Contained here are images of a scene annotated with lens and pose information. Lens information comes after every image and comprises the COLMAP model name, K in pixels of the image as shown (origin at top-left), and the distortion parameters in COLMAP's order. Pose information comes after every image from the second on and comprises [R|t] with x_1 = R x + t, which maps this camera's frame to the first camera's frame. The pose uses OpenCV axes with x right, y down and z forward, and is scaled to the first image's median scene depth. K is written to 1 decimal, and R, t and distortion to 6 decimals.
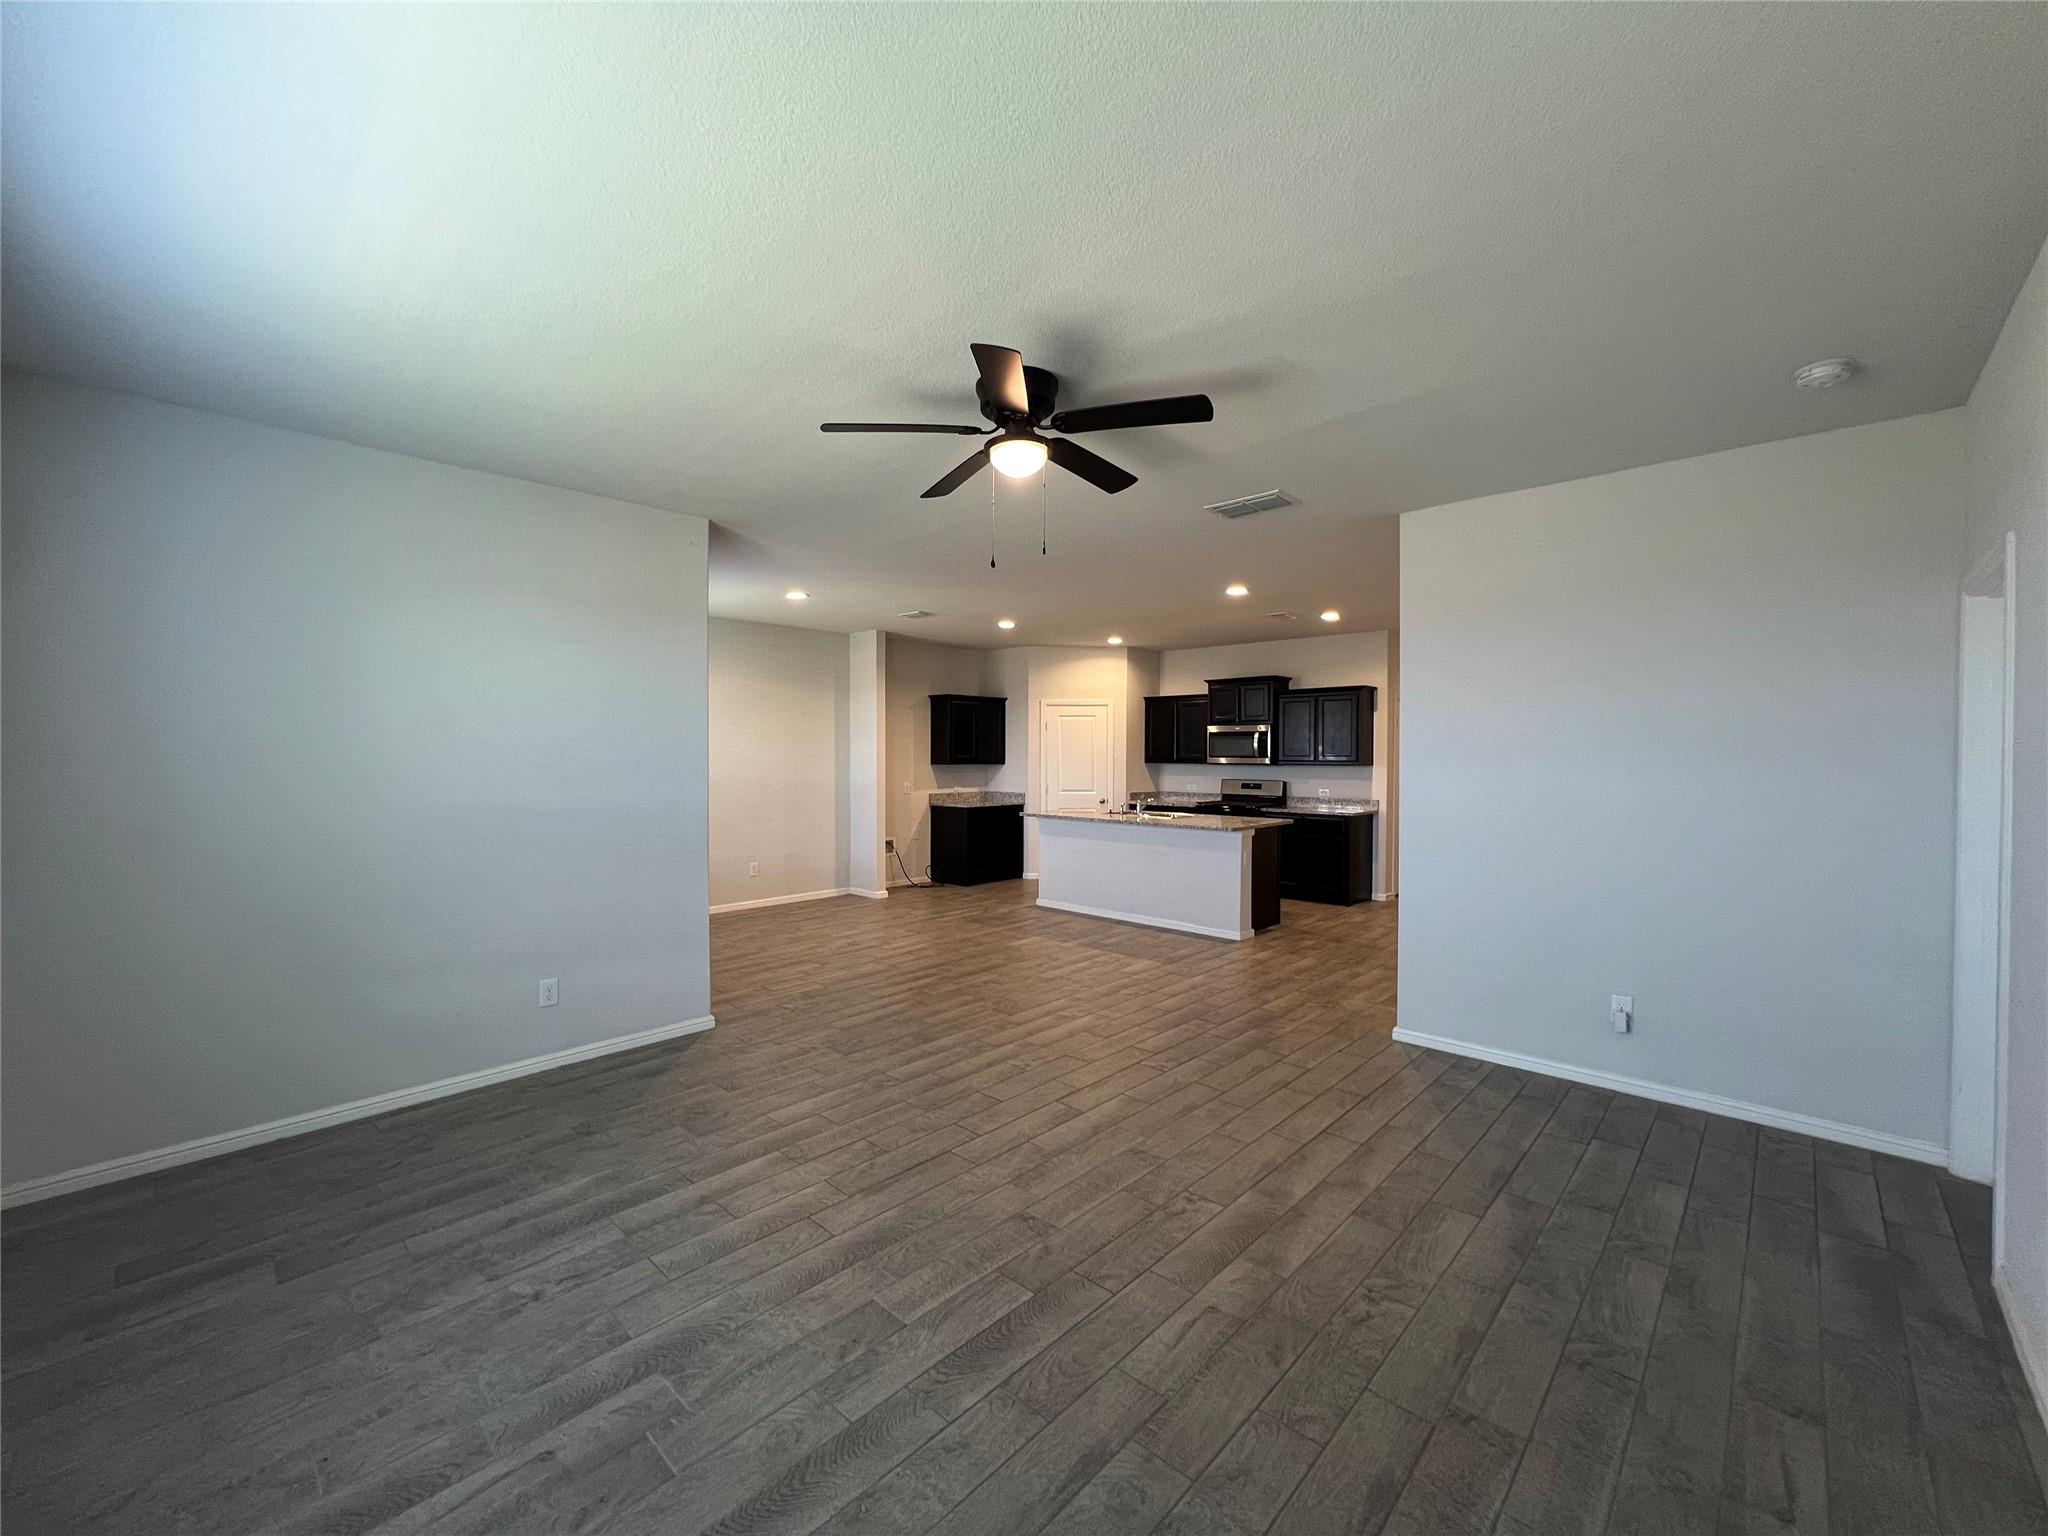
lens RADIAL K [[812.8, 0, 1023.5], [0, 812.8, 766.8], [0, 0, 1]] dist [-0.002212, -0.000115]
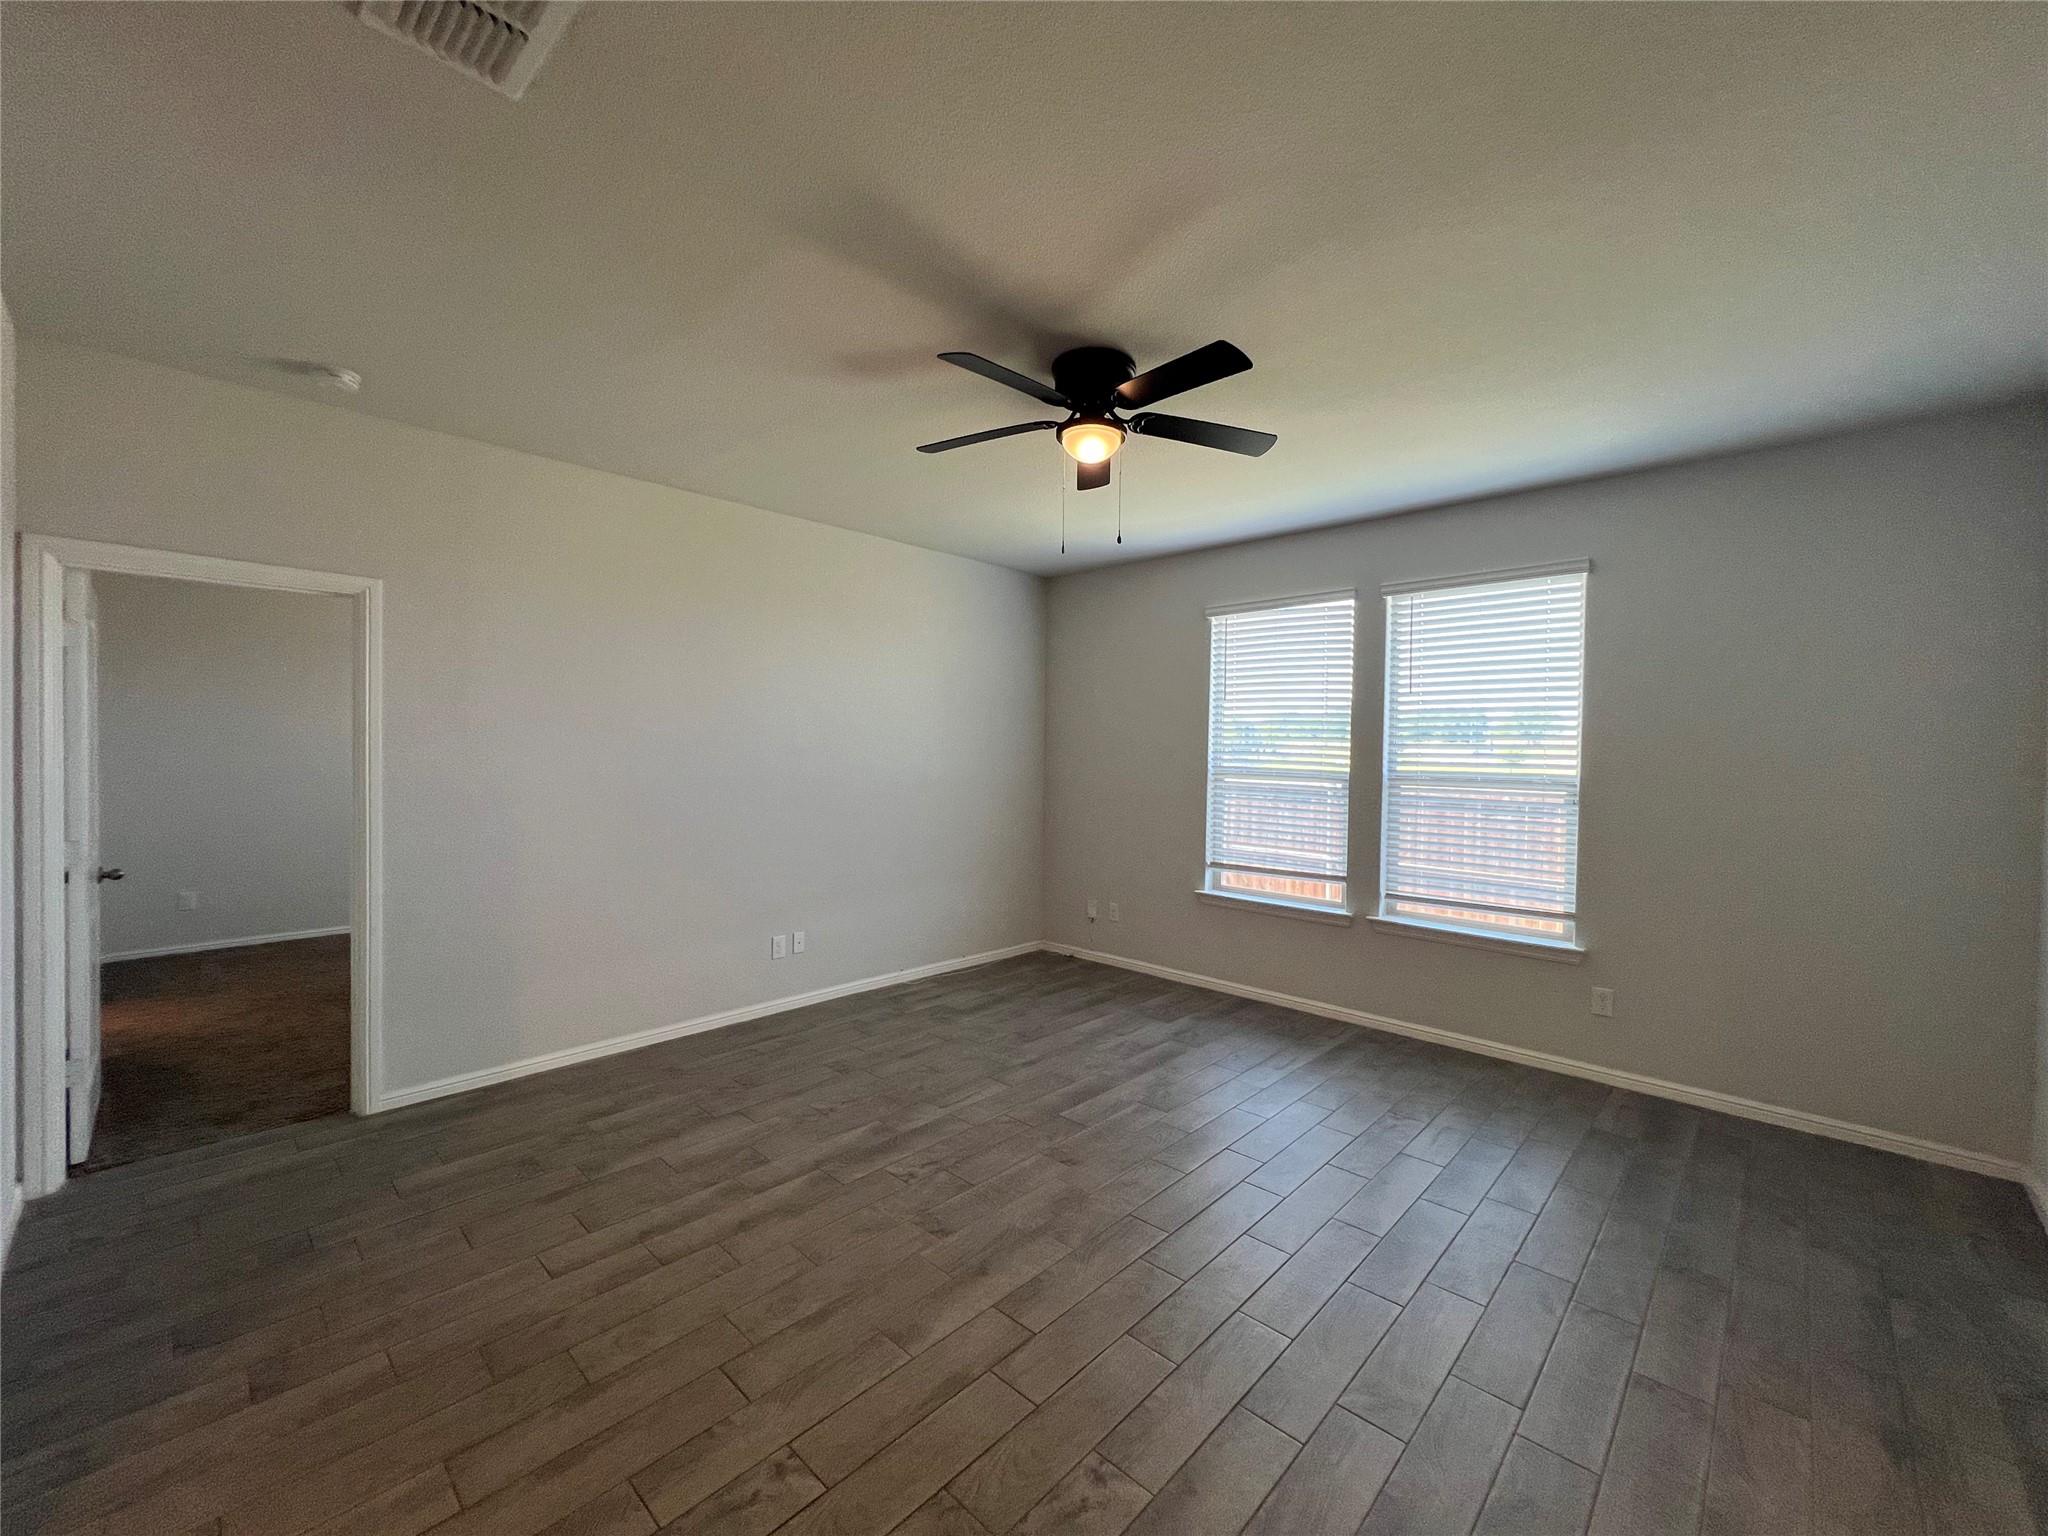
lens RADIAL K [[812.8, 0, 1024.7], [0, 812.8, 765.7], [0, 0, 1]] dist [-0.002212, -0.000115]
pose [[-0.999862, -0.016558, 0.001209, 0.072672], [-0.016512, 0.999373, 0.031306, -0.020389], [-0.001727, 0.031282, -0.999509, 2.114497]]
